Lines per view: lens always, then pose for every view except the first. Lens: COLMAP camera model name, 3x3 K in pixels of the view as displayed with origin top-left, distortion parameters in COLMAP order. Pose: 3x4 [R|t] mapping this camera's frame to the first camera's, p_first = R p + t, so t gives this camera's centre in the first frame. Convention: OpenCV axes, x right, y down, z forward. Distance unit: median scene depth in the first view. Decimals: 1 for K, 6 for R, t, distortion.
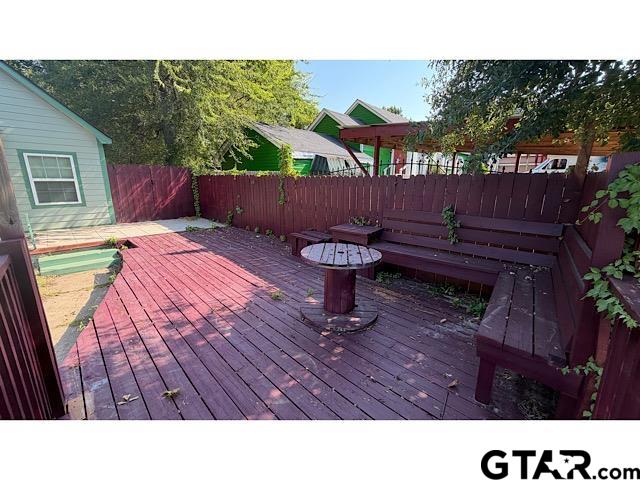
lens RADIAL K [[256.2, 0, 316.3], [0, 256.2, 238.2], [0, 0, 1]] dist [0.001334, -0.000023]
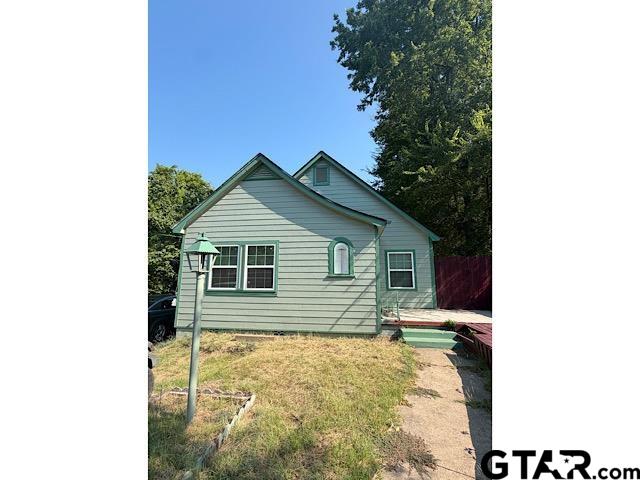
lens RADIAL K [[244.2, 0, 323.3], [0, 244.2, 236.8], [0, 0, 1]] dist [-0.000086, -0.000021]
pose [[0.596657, -0.133813, -0.791261, -0.221308], [-0.176458, 0.939992, -0.292024, 0.051552], [0.782856, 0.313863, 0.537240, -0.055724]]
